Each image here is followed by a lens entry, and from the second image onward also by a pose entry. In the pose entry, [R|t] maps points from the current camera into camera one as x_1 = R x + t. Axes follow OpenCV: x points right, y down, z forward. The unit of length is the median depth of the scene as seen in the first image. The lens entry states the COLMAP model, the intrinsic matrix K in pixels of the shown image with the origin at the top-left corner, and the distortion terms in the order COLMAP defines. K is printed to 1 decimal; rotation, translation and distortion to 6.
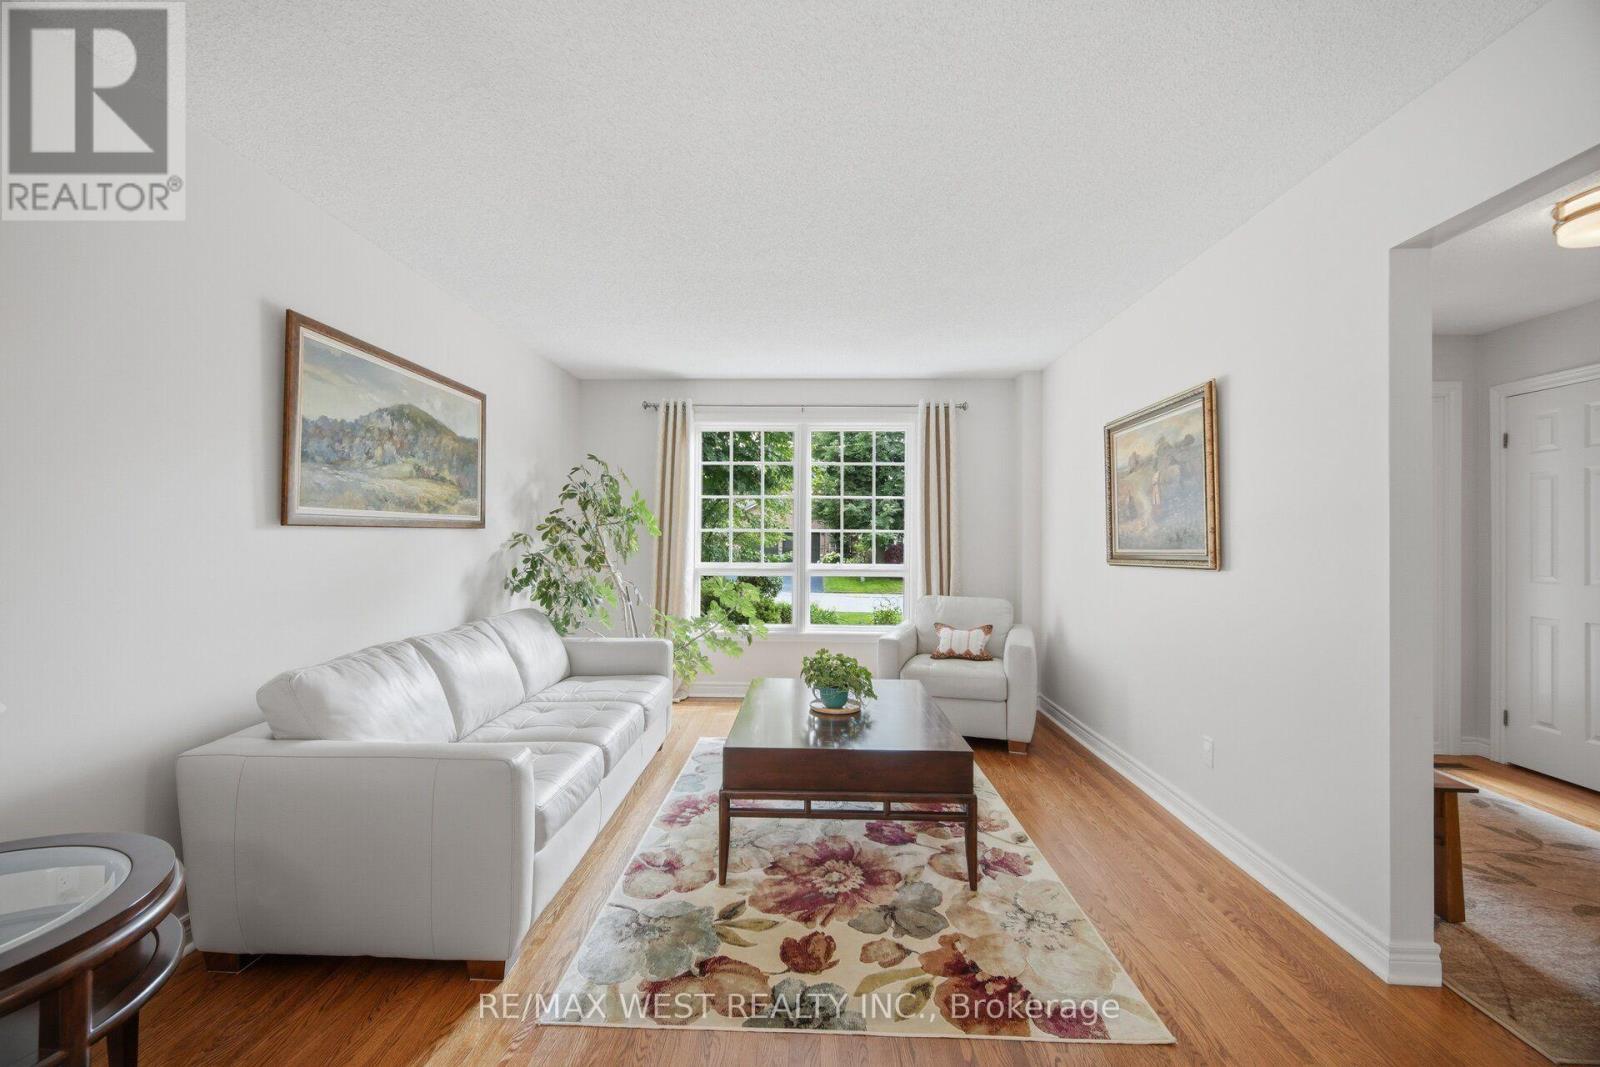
lens RADIAL K [[638.5, 0, 794.8], [0, 638.5, 527.4], [0, 0, 1]] dist [0.000686, -0.000045]
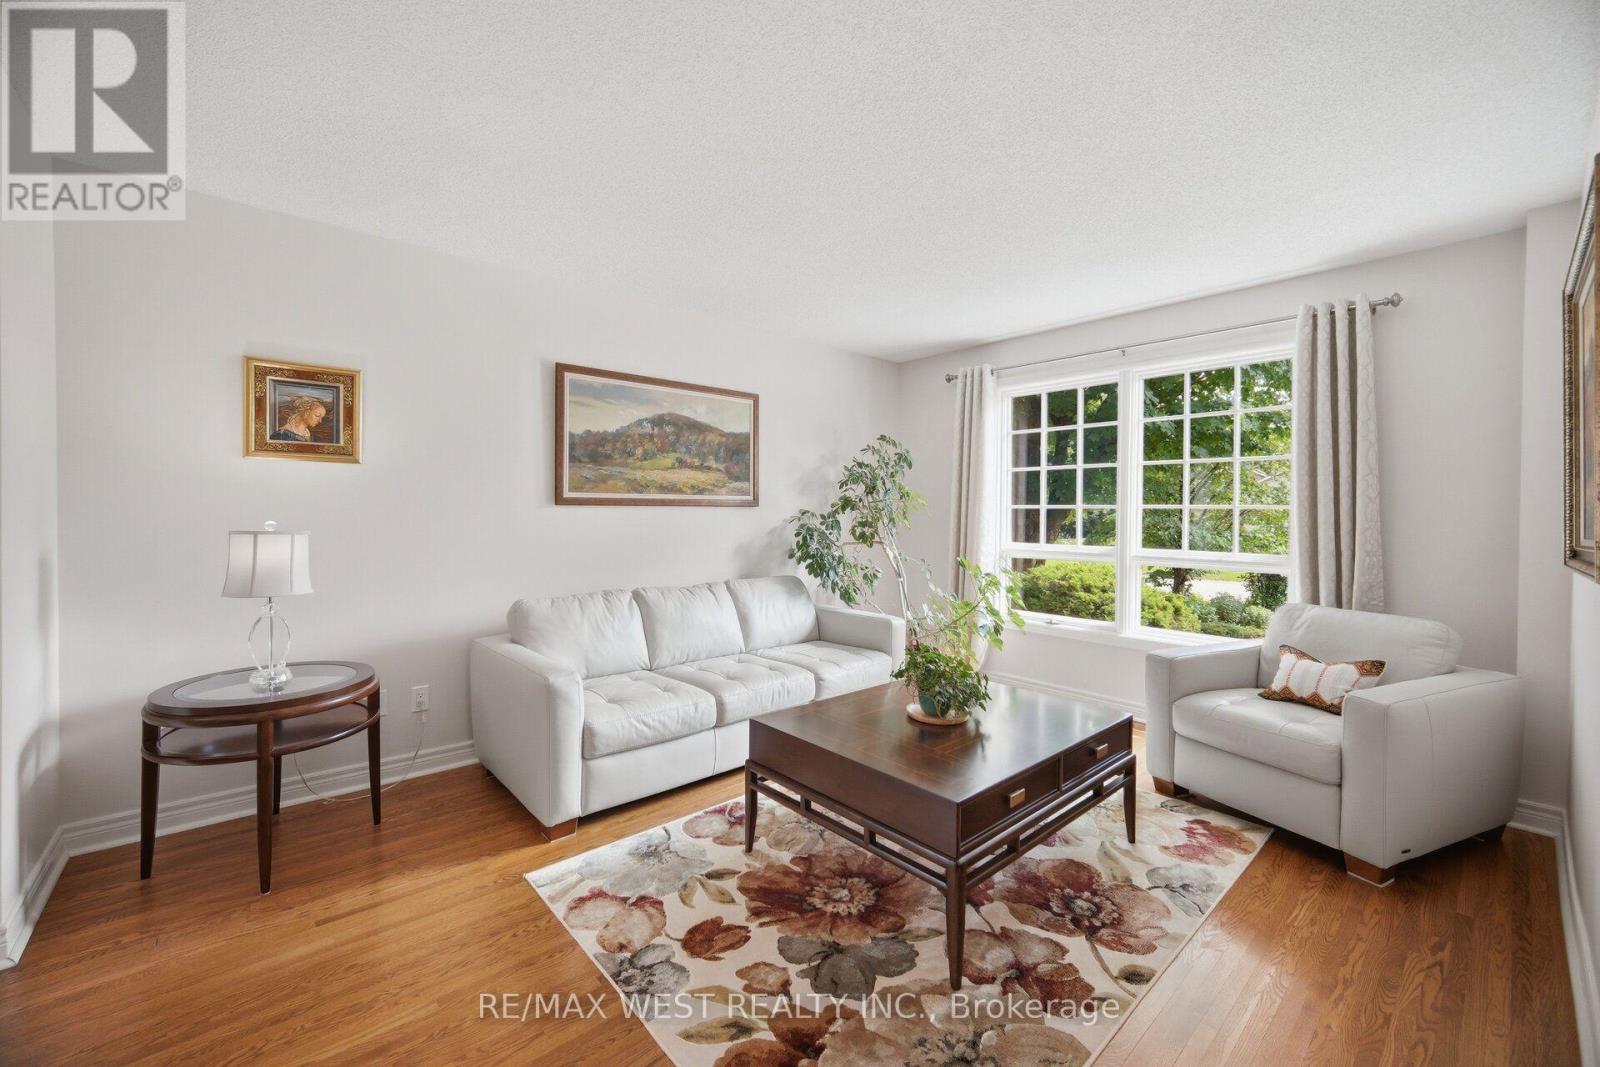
lens RADIAL K [[637.6, 0, 800.2], [0, 637.6, 513.4], [0, 0, 1]] dist [-0.000198, 0.000060]
pose [[0.688819, 0.000261, -0.724933, 0.582848], [0.007777, 0.999940, 0.007749, 0.007957], [0.724891, -0.010975, 0.688776, 0.307986]]
